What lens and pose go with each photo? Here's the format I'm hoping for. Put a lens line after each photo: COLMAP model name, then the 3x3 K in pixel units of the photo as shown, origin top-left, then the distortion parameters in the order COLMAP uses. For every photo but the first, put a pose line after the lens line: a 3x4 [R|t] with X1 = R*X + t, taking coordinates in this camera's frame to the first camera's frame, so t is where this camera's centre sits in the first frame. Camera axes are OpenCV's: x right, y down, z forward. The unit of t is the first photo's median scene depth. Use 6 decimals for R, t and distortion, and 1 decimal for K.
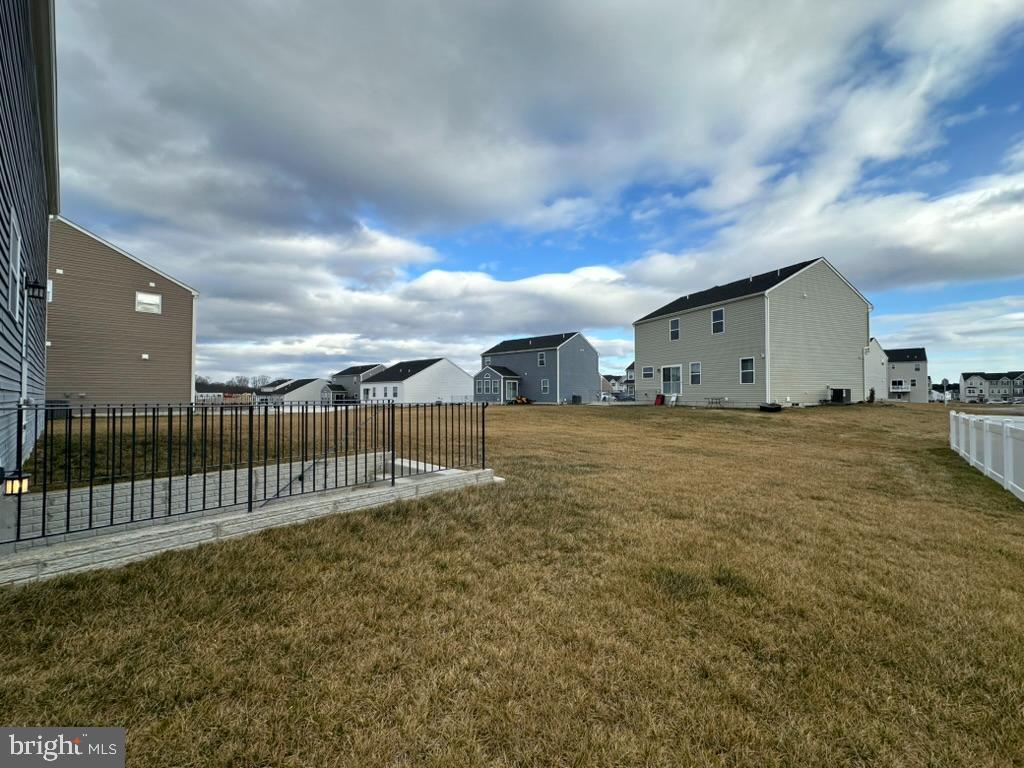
lens RADIAL K [[411.4, 0, 504.4], [0, 411.4, 382.9], [0, 0, 1]] dist [-0.001466, -0.000546]
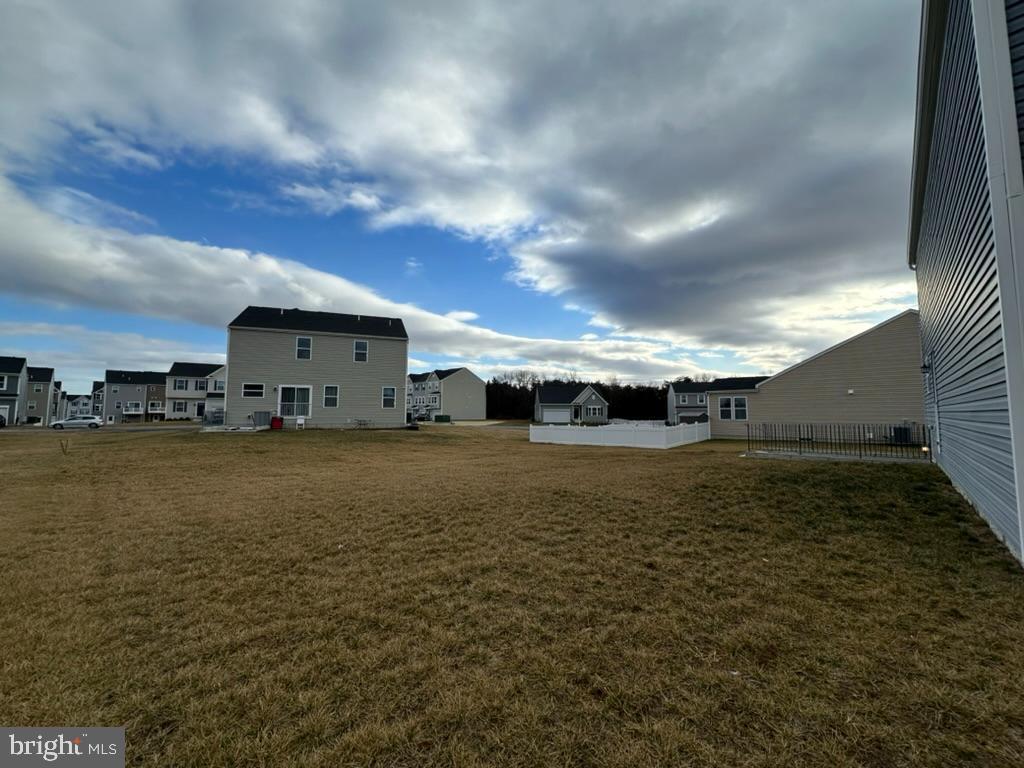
lens RADIAL K [[411.4, 0, 513.1], [0, 411.4, 378.0], [0, 0, 1]] dist [-0.001466, -0.000546]
pose [[0.027400, 0.087724, 0.995768, -0.550378], [-0.026531, 0.995855, -0.087002, 0.009374], [-0.999272, -0.024035, 0.029614, 0.534378]]
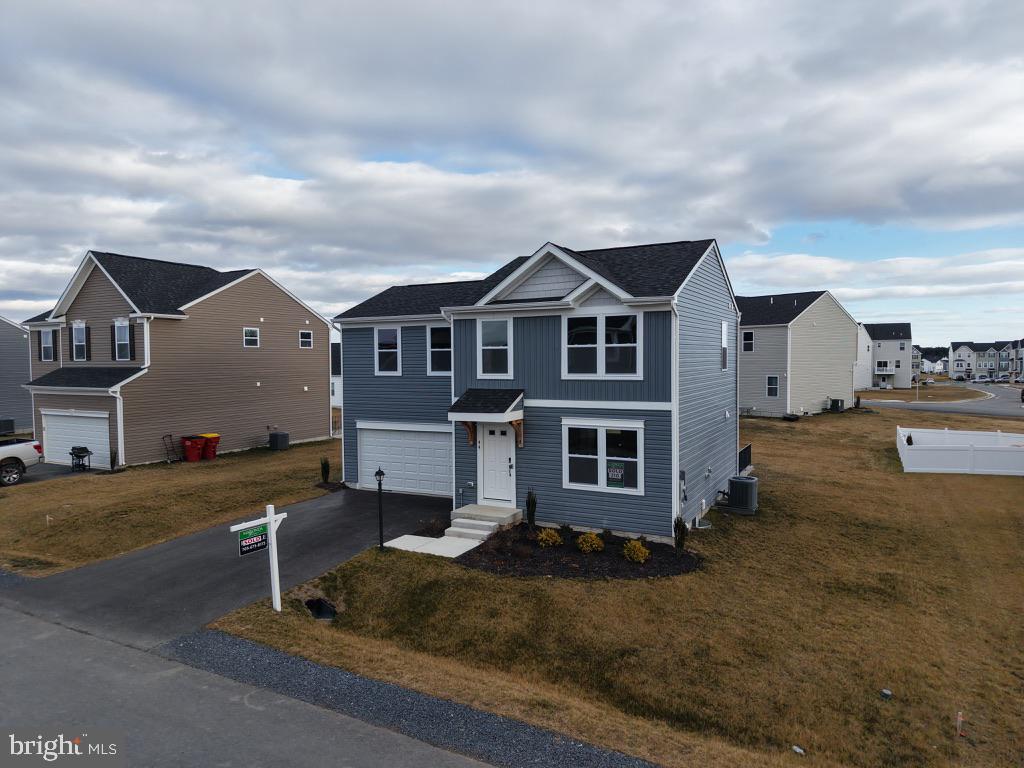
lens RADIAL K [[681.1, 0, 504.5], [0, 681.1, 387.3], [0, 0, 1]] dist [0.008440, 0.001639]
pose [[0.967958, -0.015539, 0.250632, -0.610235], [-0.000296, 0.998012, 0.063018, -0.136819], [-0.251113, -0.061073, 0.966029, -0.671540]]
